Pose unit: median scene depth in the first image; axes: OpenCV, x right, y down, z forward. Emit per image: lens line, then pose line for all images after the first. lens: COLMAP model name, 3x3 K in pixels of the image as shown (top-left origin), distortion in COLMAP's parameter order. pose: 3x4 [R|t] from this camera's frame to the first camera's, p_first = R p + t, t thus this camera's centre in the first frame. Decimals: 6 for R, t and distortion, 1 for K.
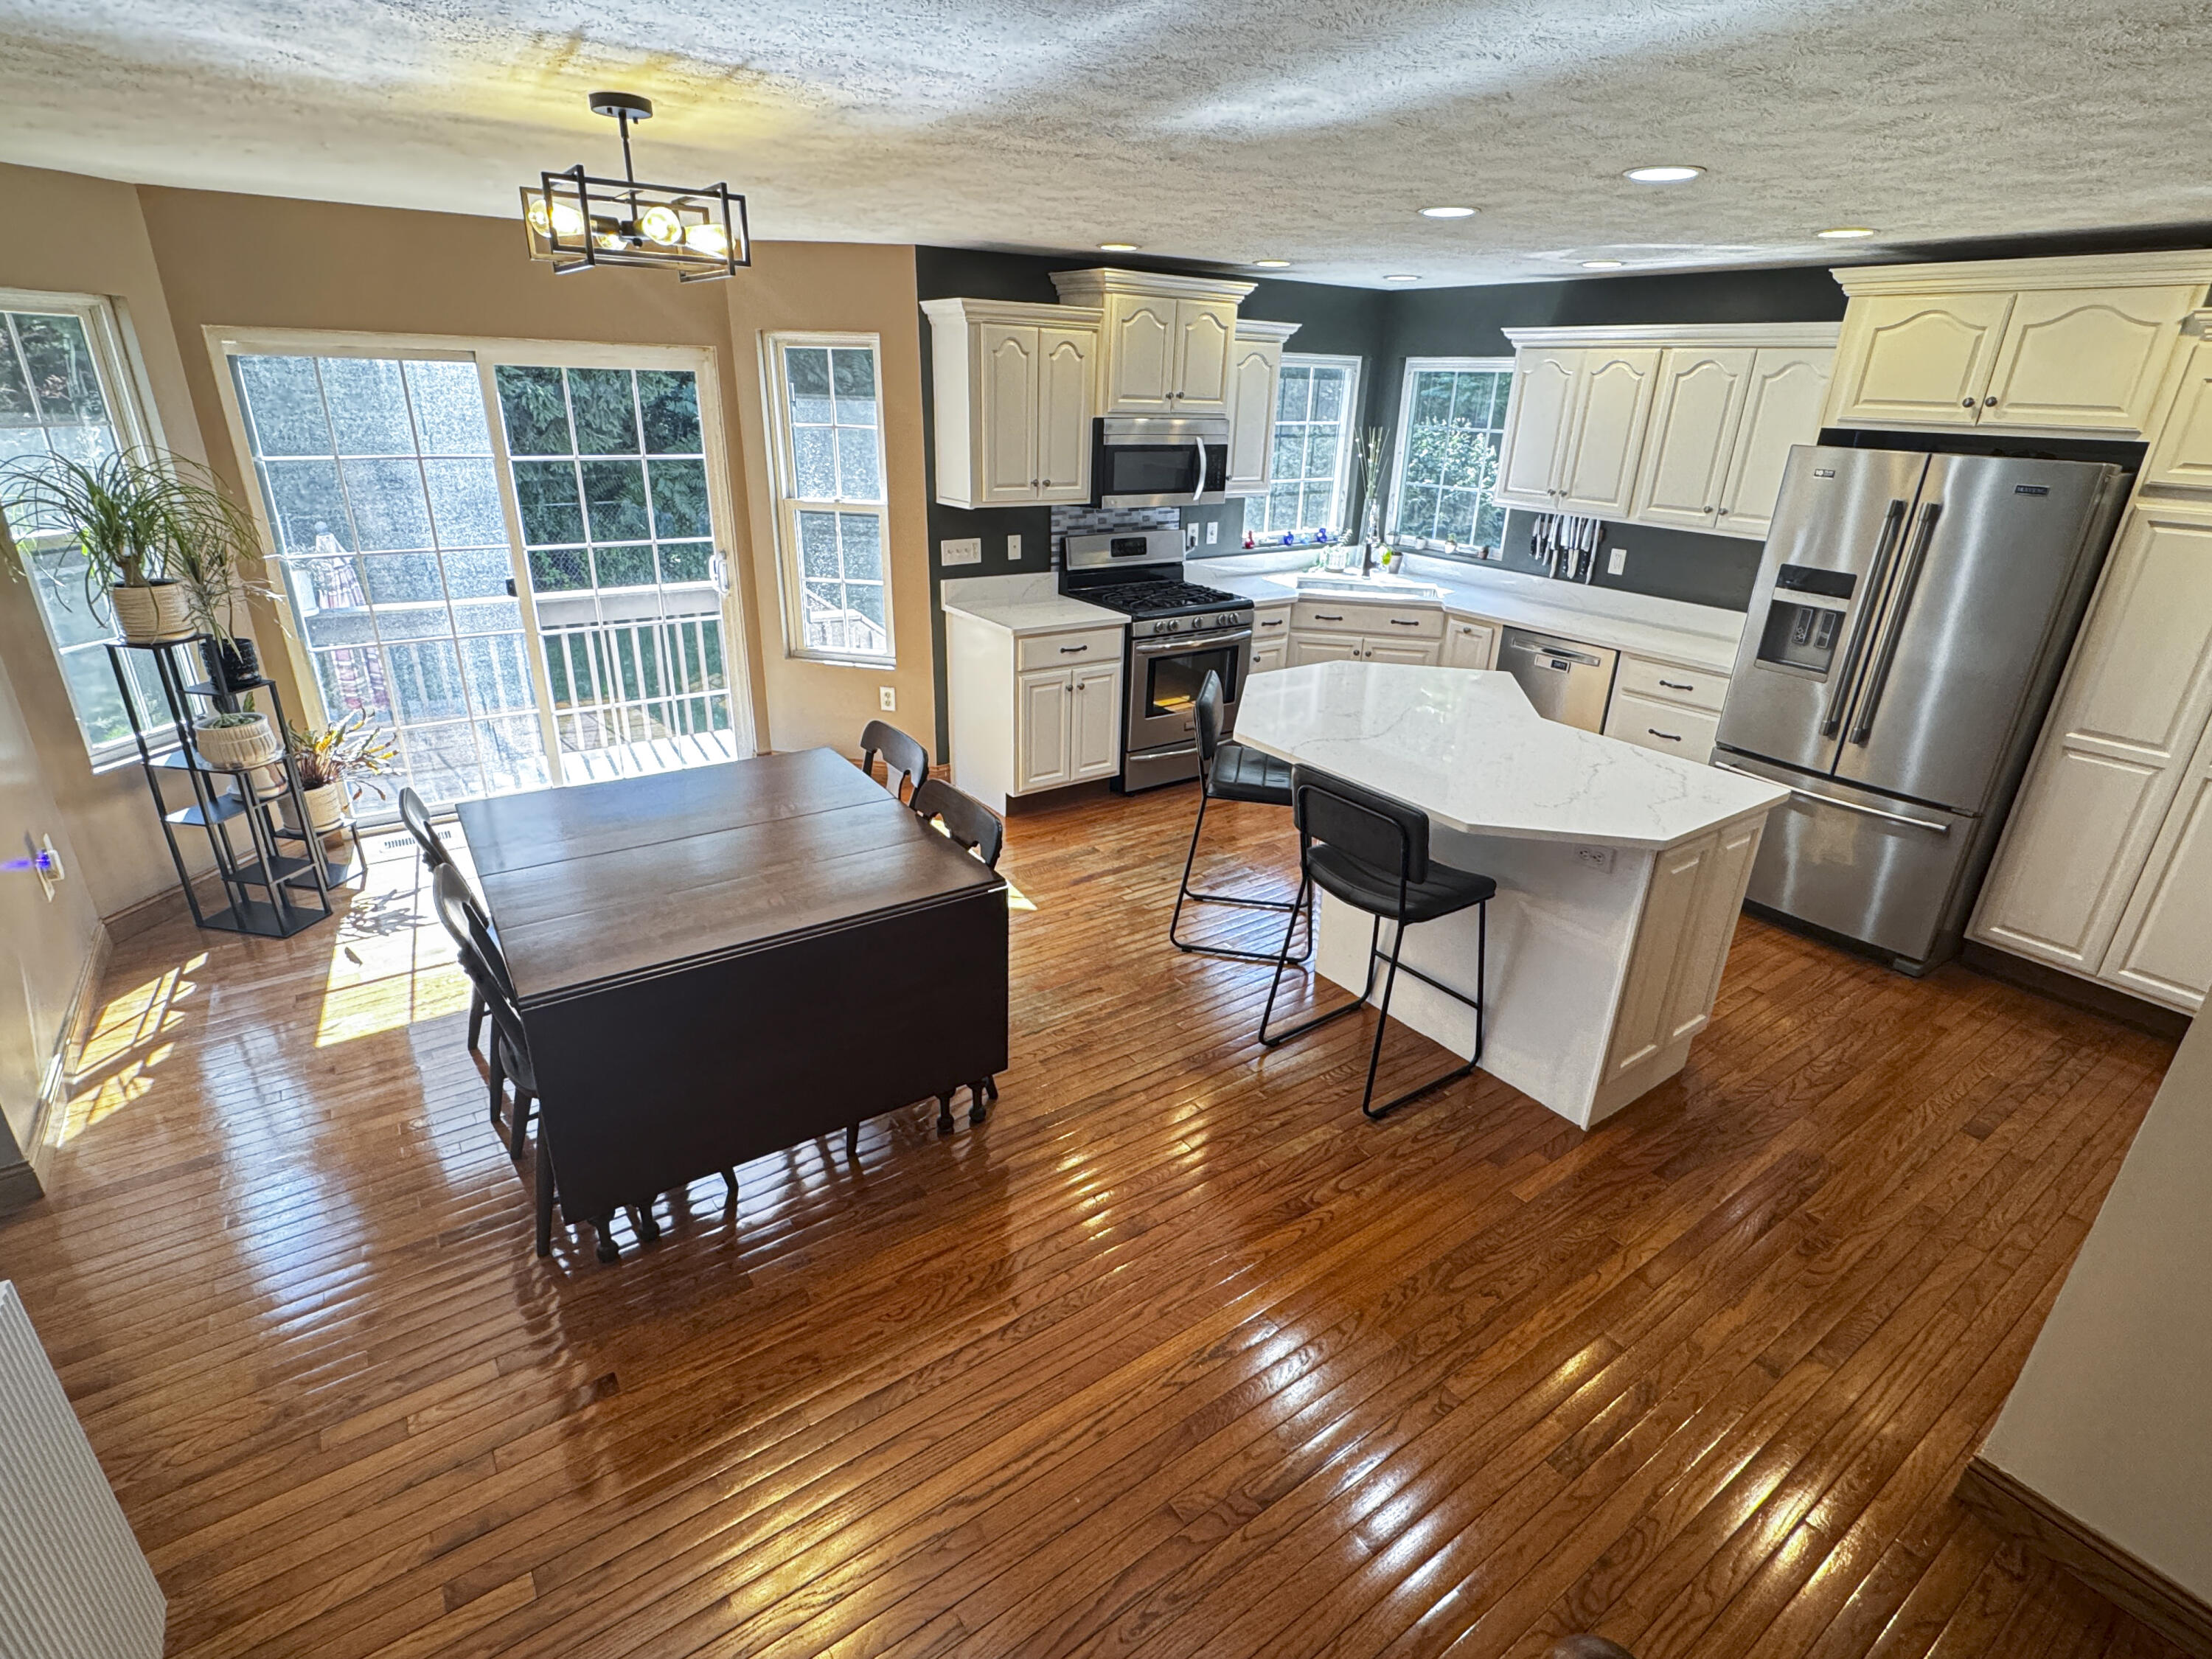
lens RADIAL K [[1076.3, 0, 1109.2], [0, 1076.3, 823.6], [0, 0, 1]] dist [0.000263, 0.000037]
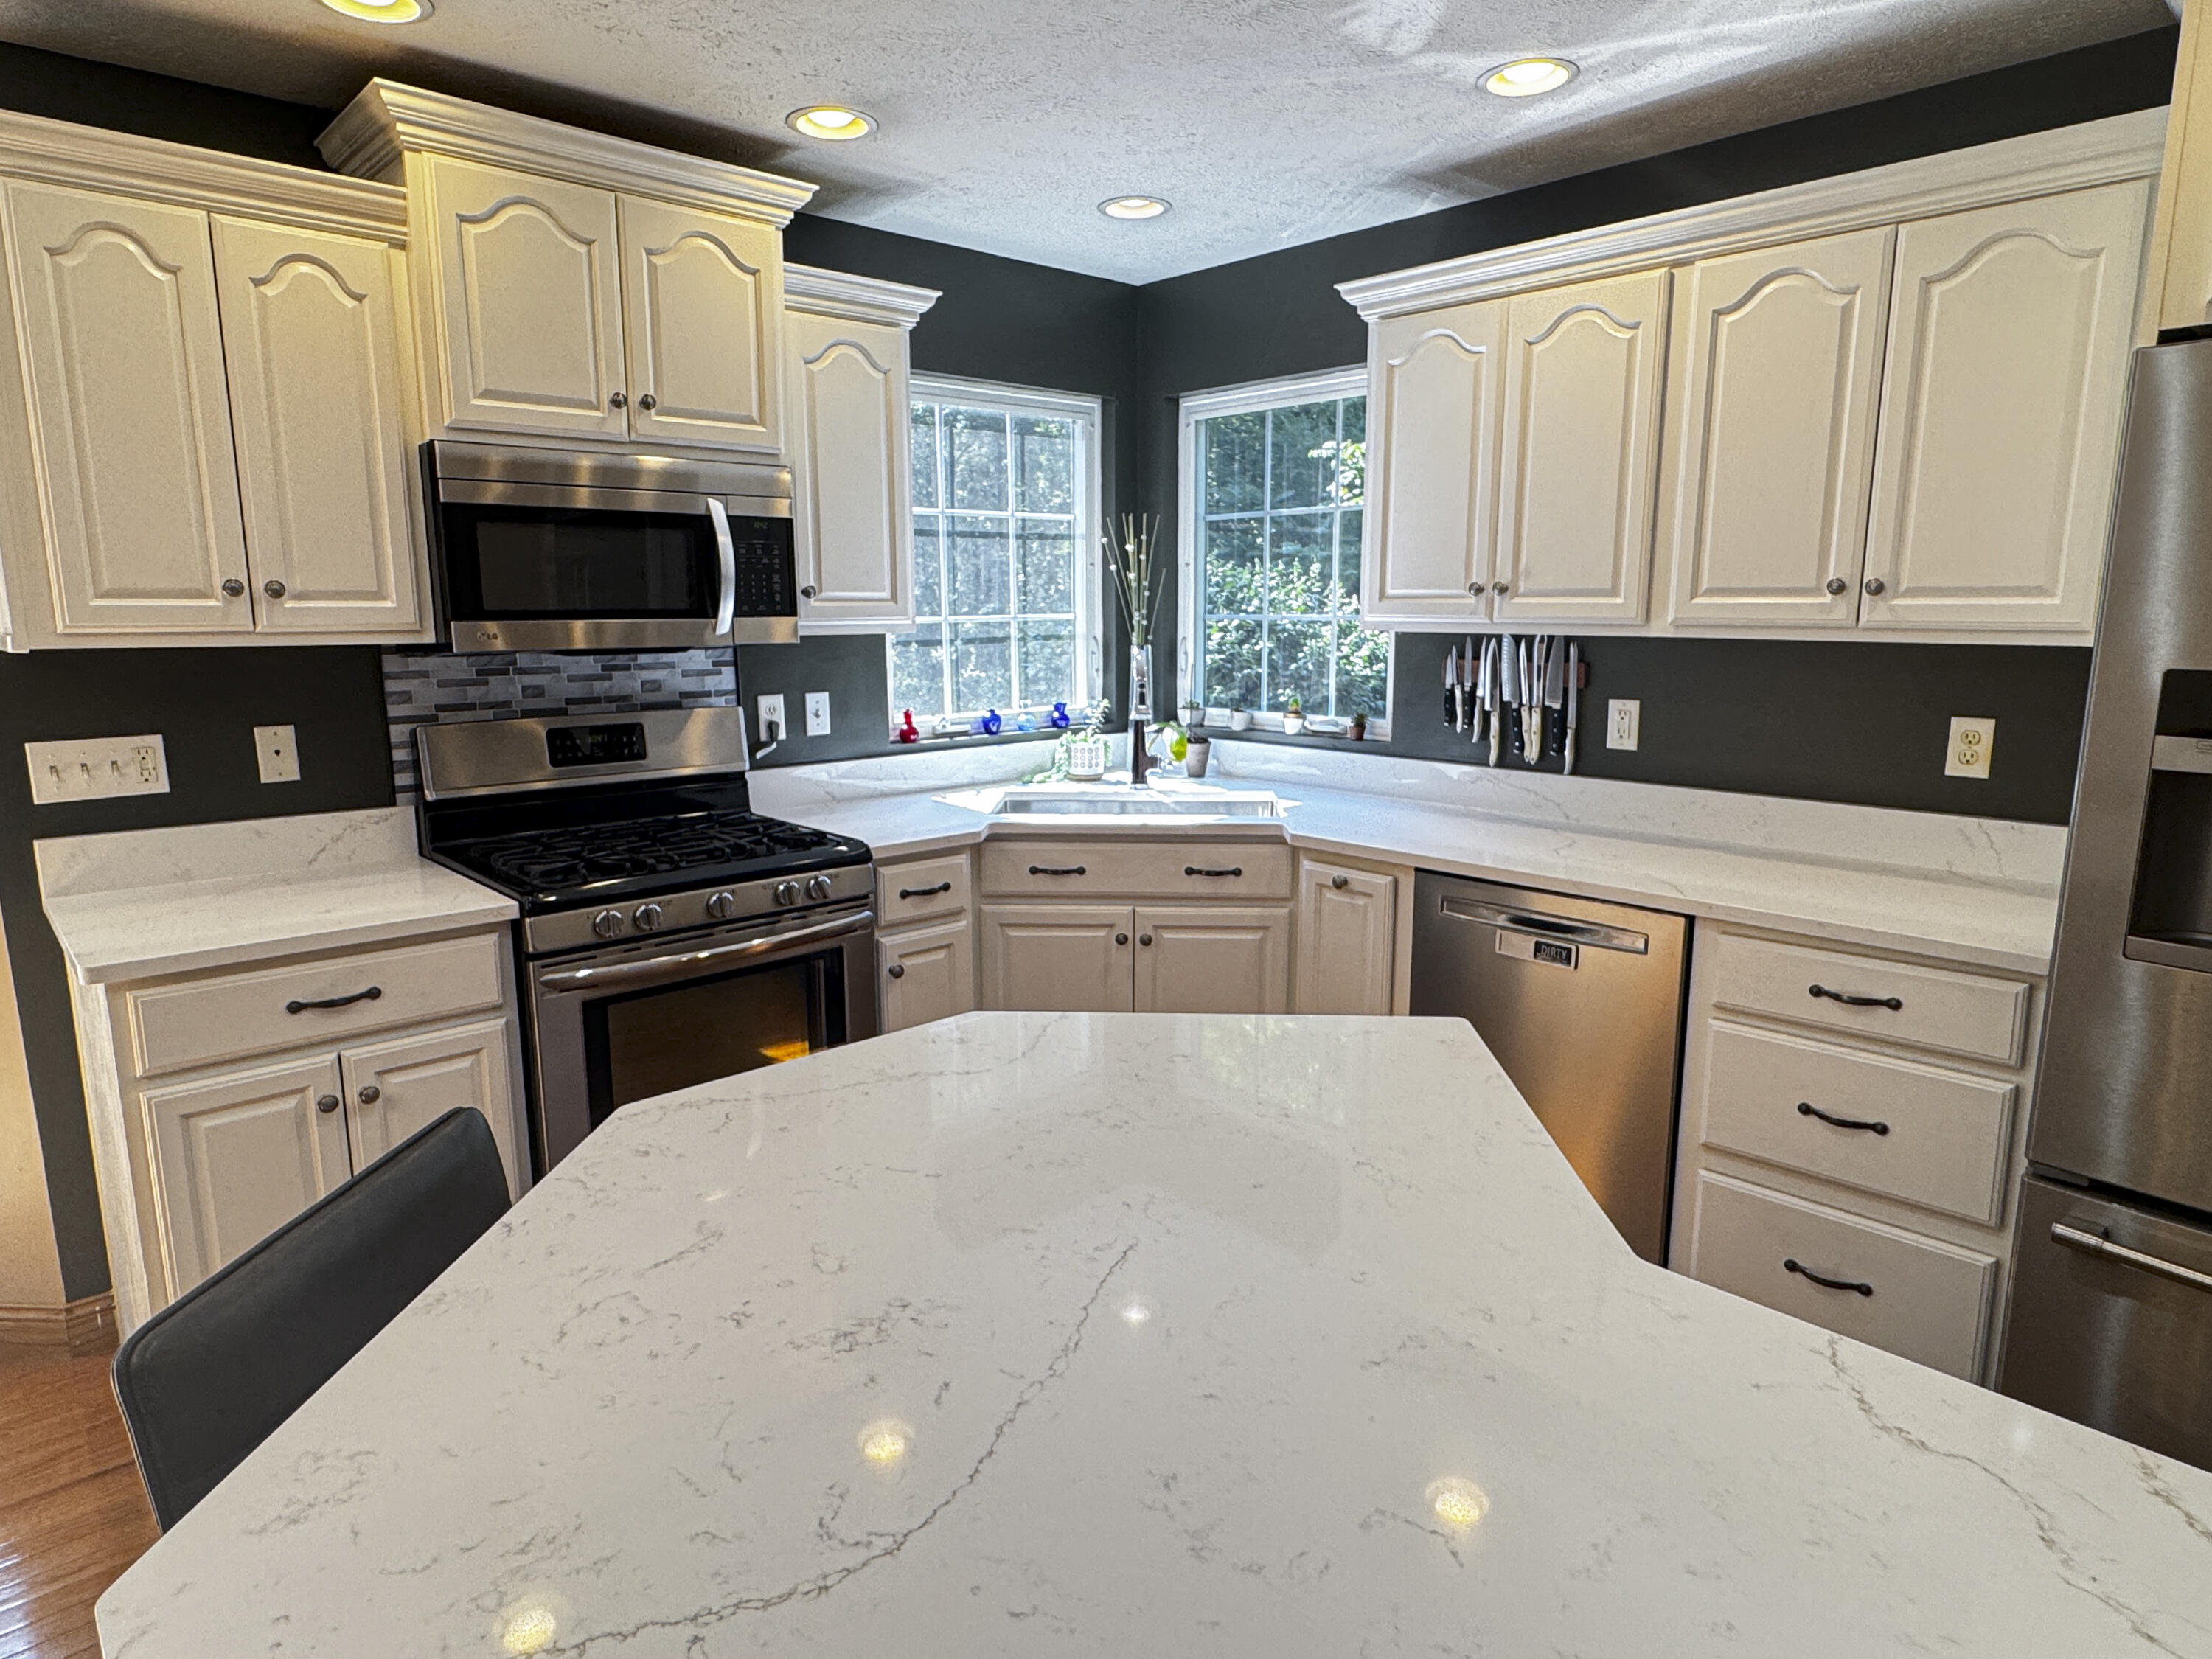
lens RADIAL K [[1292.6, 0, 1100.7], [0, 1292.6, 827.9], [0, 0, 1]] dist [0.004270, 0.001520]
pose [[0.990970, -0.054454, 0.122526, 0.164898], [0.079156, 0.975175, -0.206803, -0.096198], [-0.108223, 0.214635, 0.970680, 0.469785]]
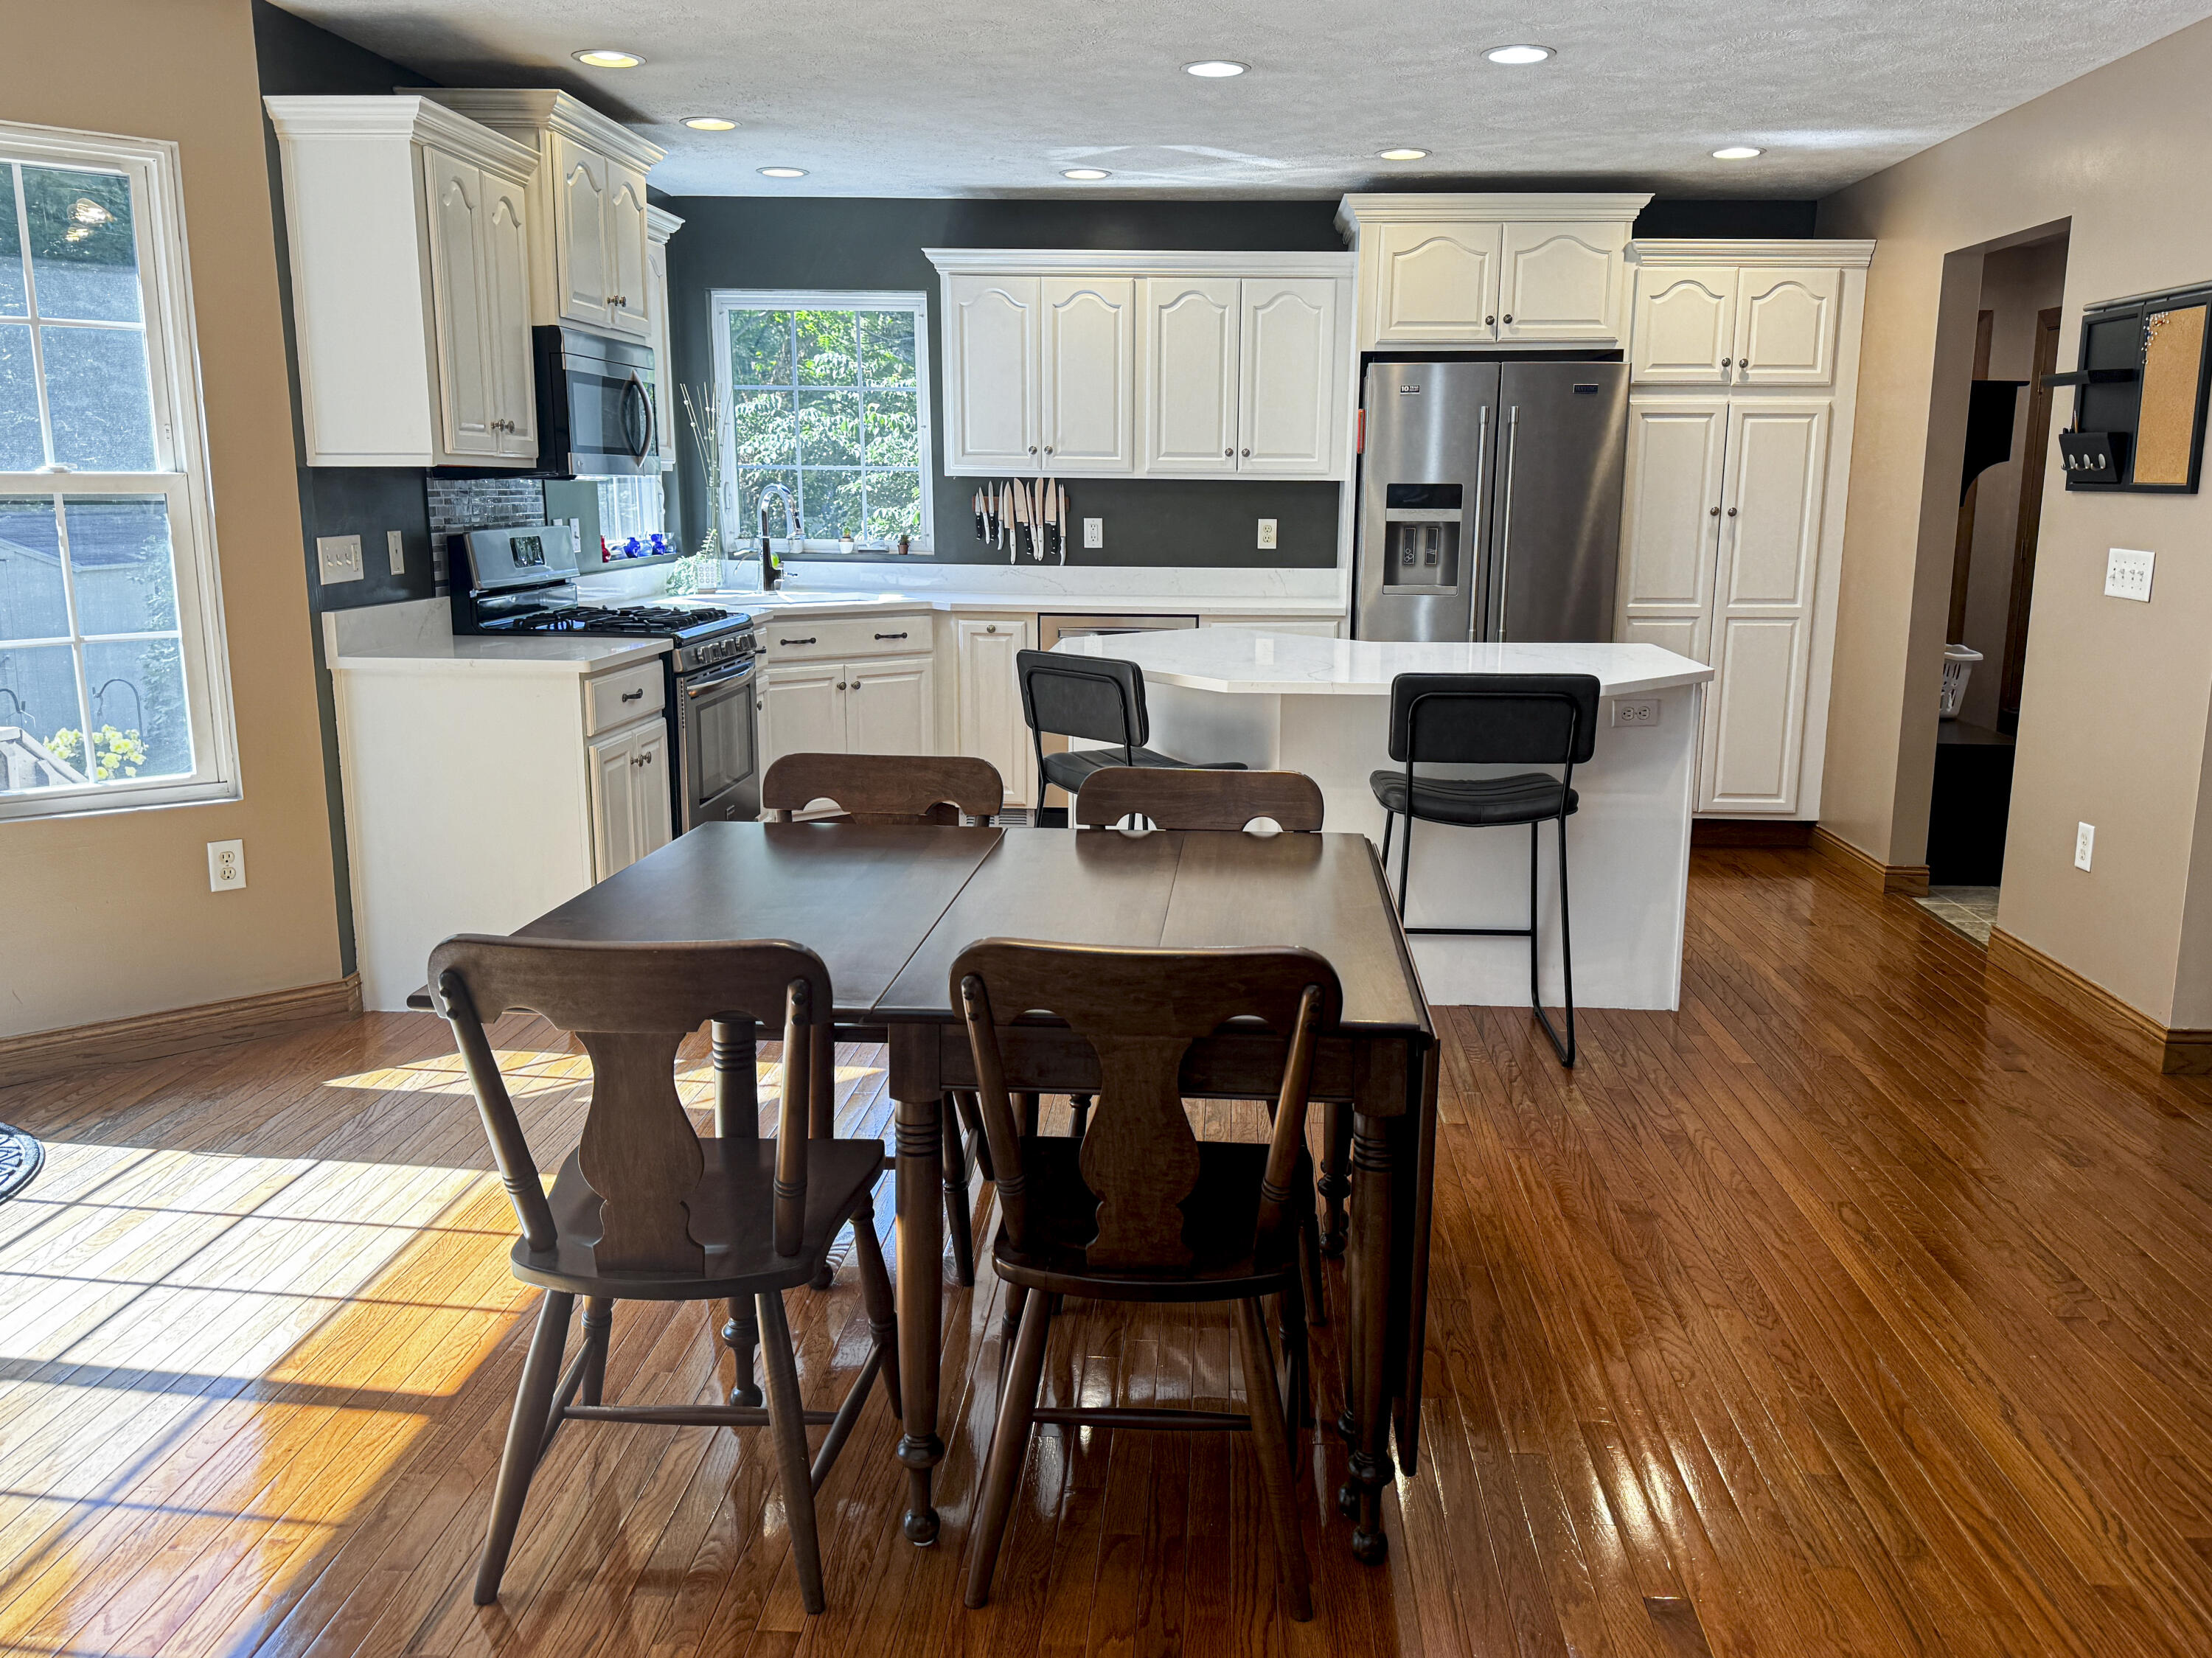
lens RADIAL K [[1659.8, 0, 1142.9], [0, 1659.8, 822.4], [0, 0, 1]] dist [0.157798, -0.272490]
pose [[0.618391, -0.181086, 0.764723, -0.528354], [0.307637, 0.951213, -0.023523, 0.011285], [-0.723154, 0.249804, 0.643930, 0.198858]]
